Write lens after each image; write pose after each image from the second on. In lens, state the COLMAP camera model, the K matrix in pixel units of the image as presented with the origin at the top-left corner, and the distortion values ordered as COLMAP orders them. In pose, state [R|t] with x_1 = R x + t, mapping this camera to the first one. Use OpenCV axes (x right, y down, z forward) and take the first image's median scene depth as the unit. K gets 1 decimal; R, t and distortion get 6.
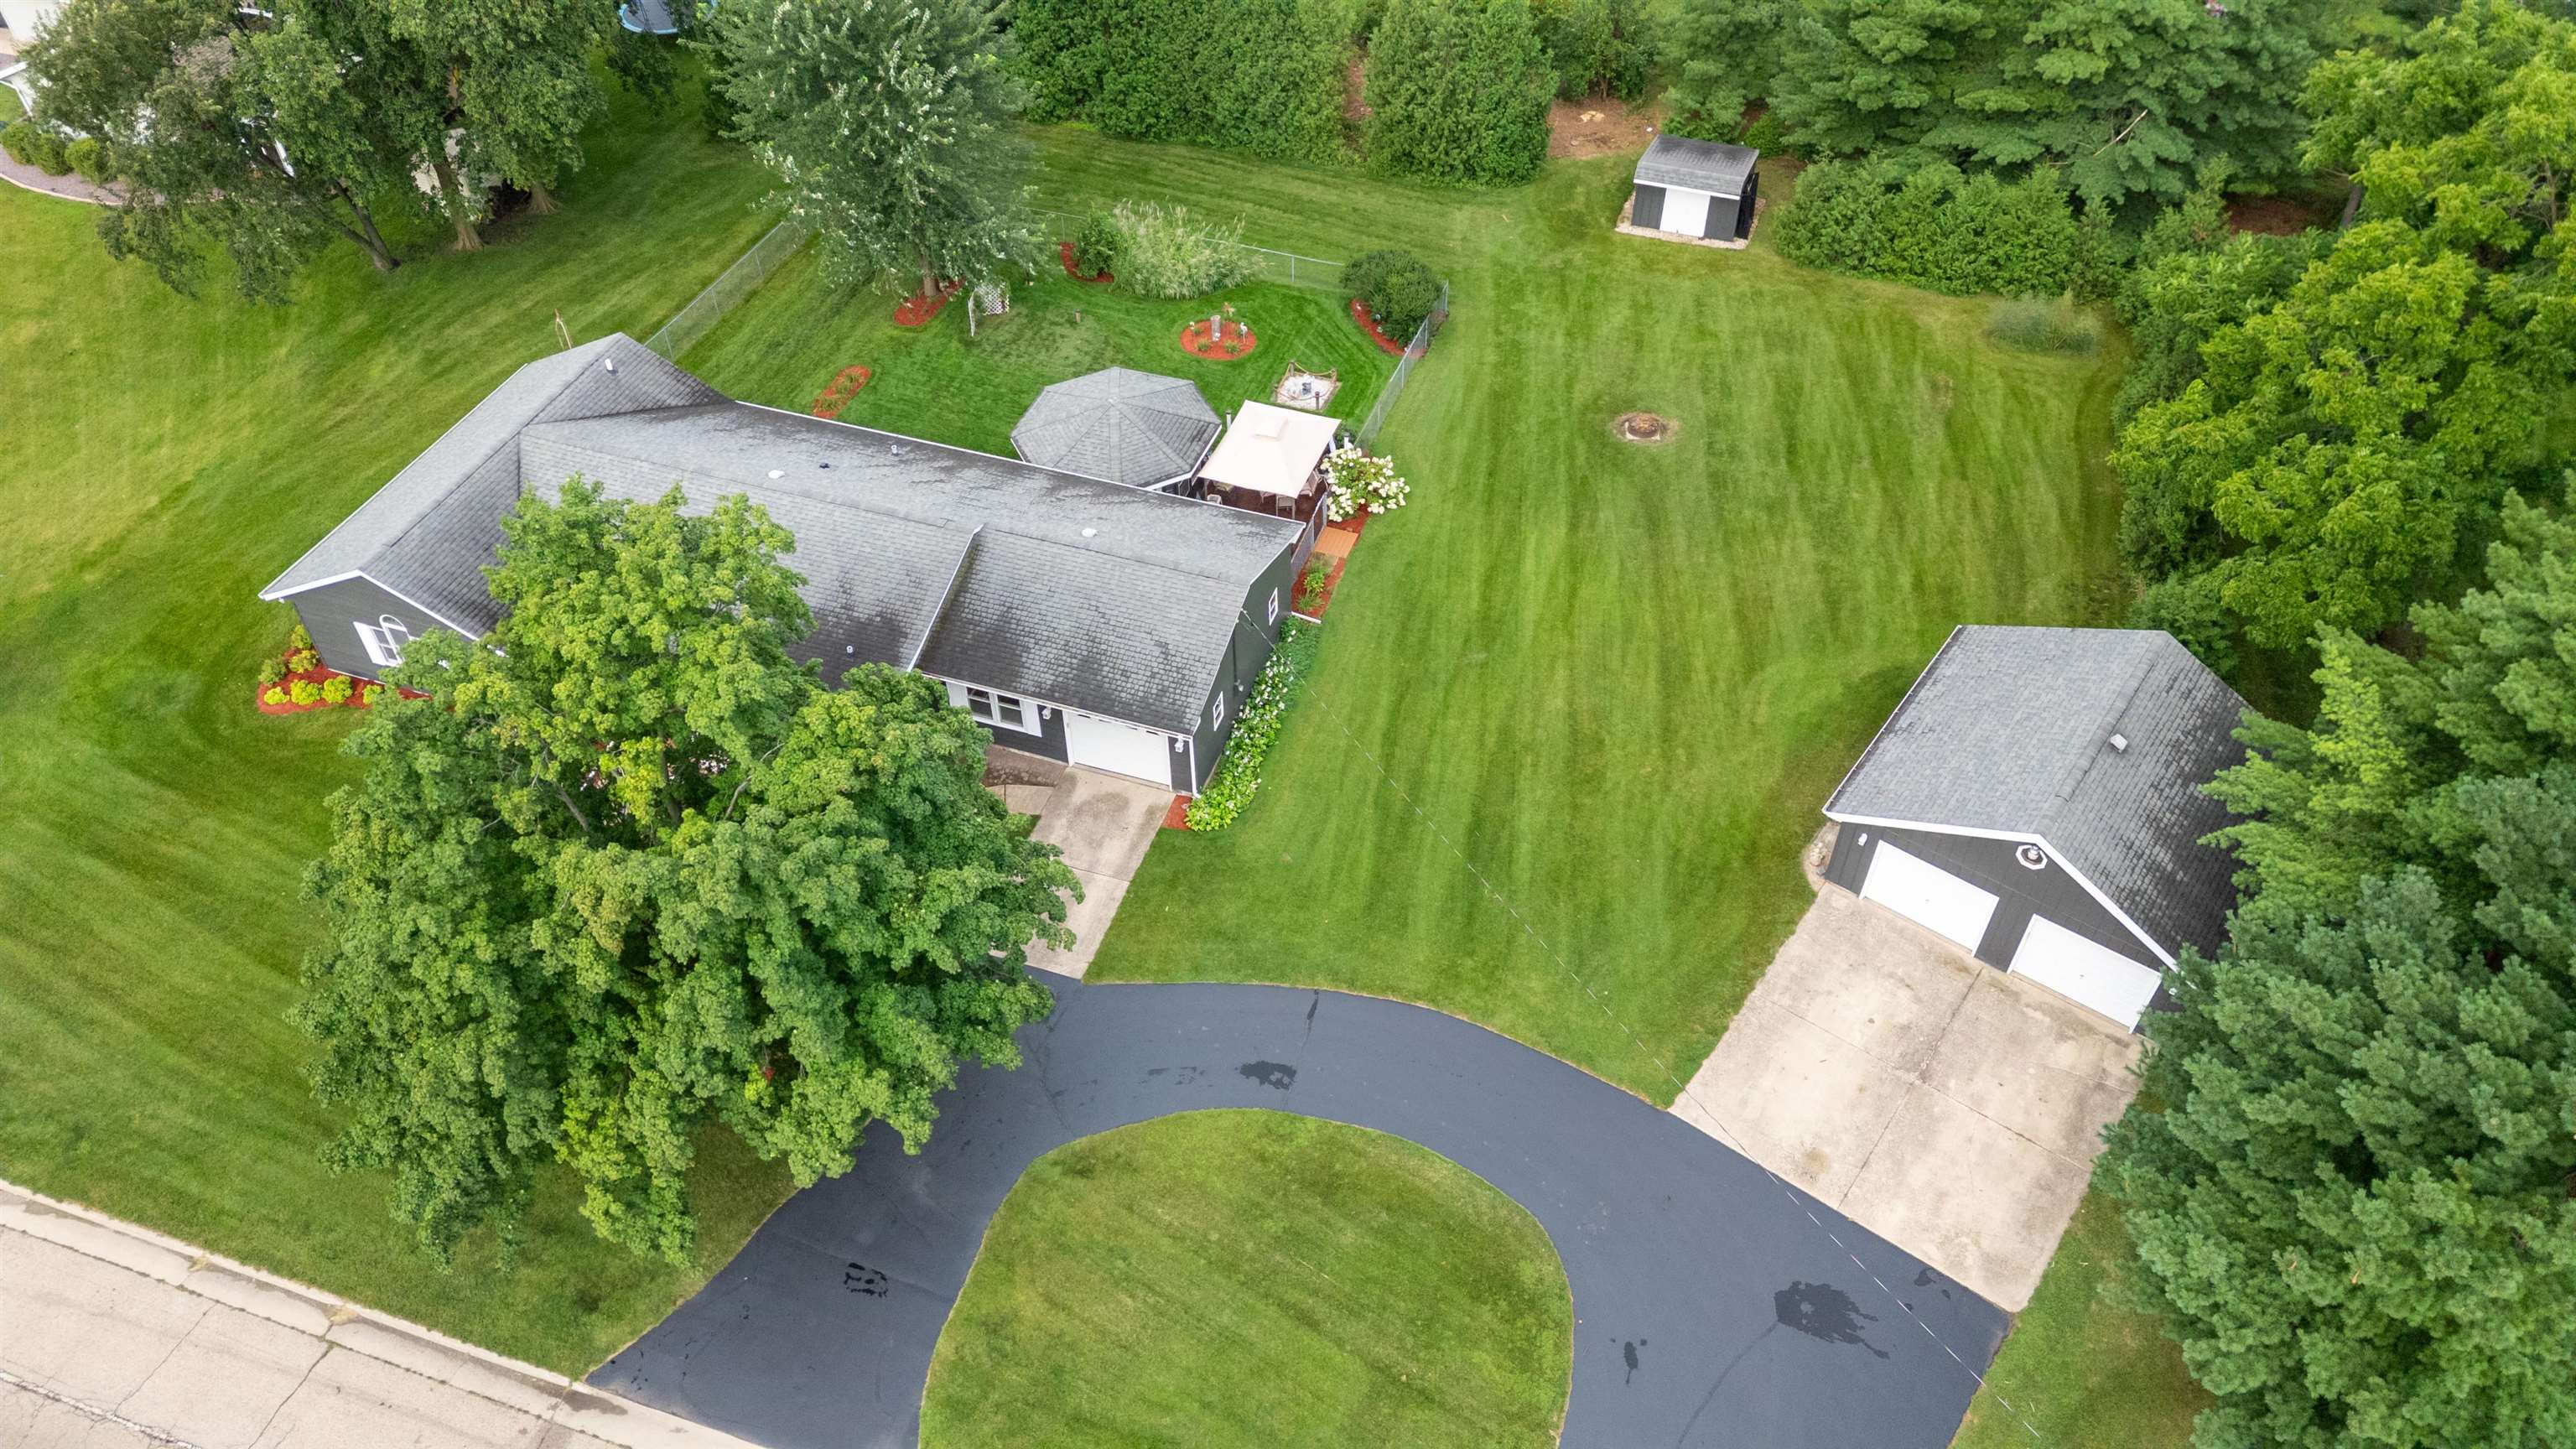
lens RADIAL K [[1808.6, 0, 1288.0], [0, 1808.6, 724.5], [0, 0, 1]] dist [0.086212, -0.091866]
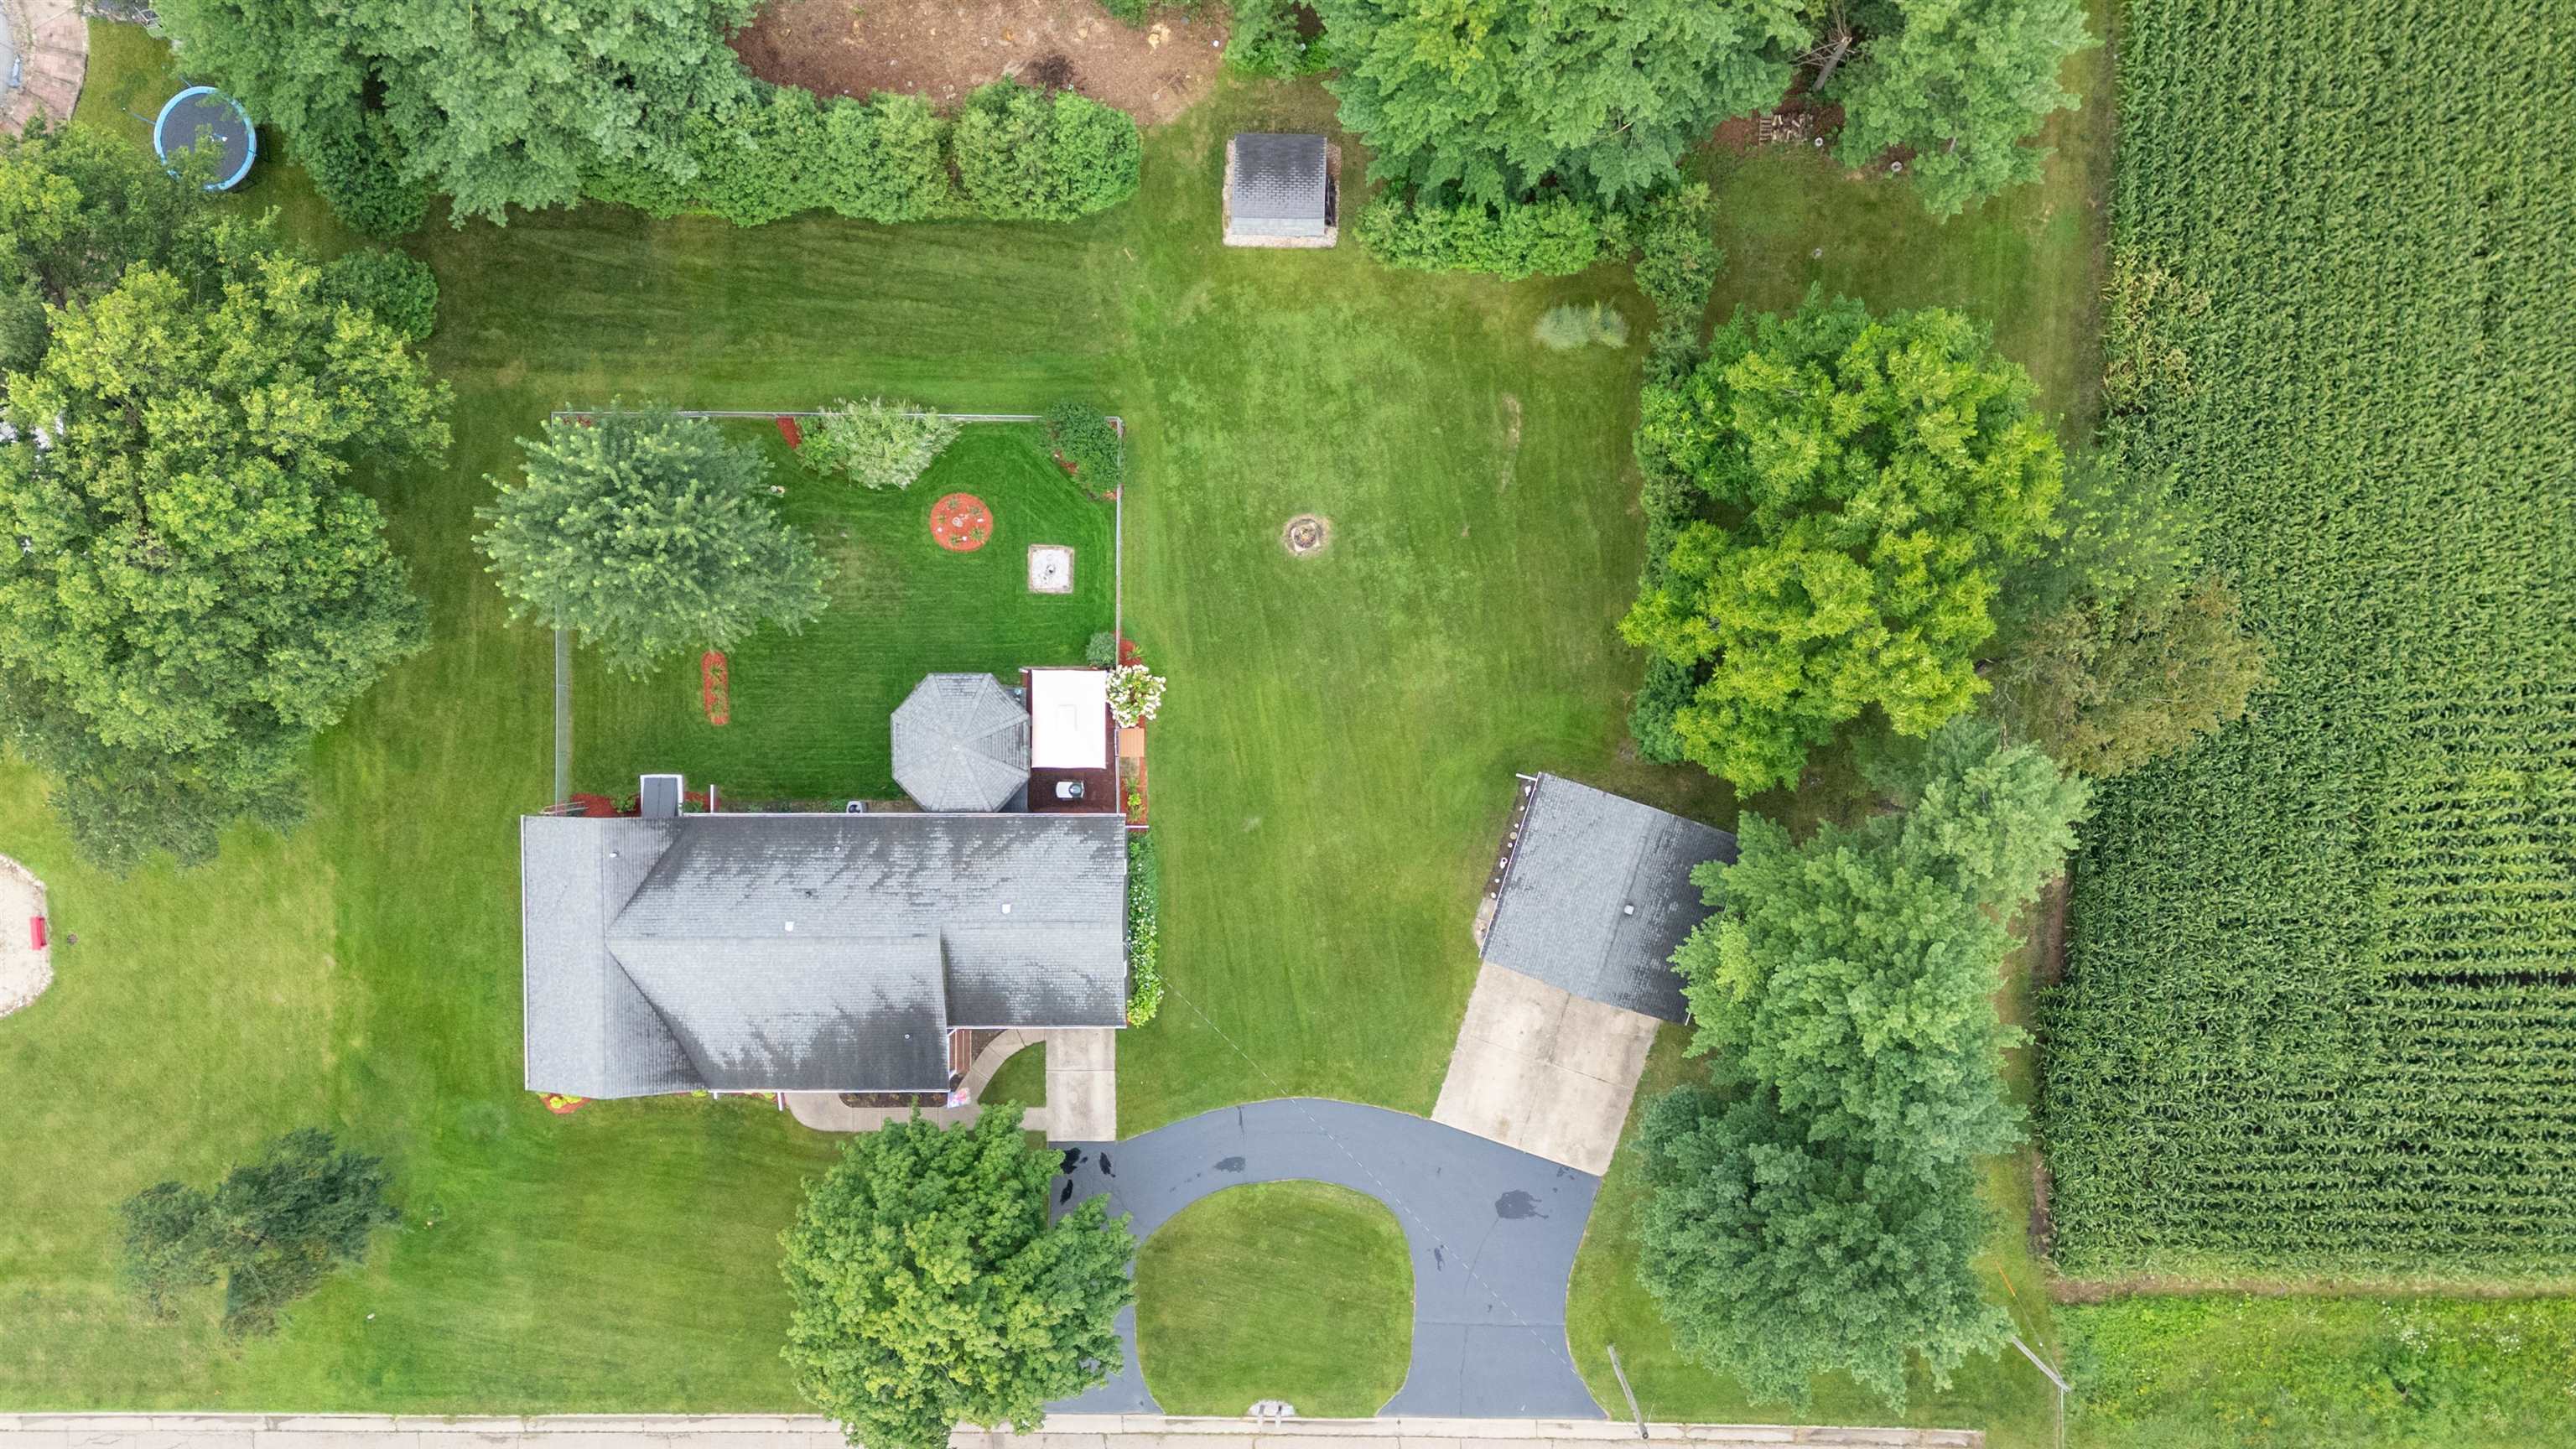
lens RADIAL K [[1808.6, 0, 1288.0], [0, 1808.6, 724.5], [0, 0, 1]] dist [0.086212, -0.091866]
pose [[0.945887, -0.323837, -0.020693, 0.215243], [0.237111, 0.646222, 0.725380, -1.358244], [-0.221532, -0.691034, 0.688038, -0.019734]]
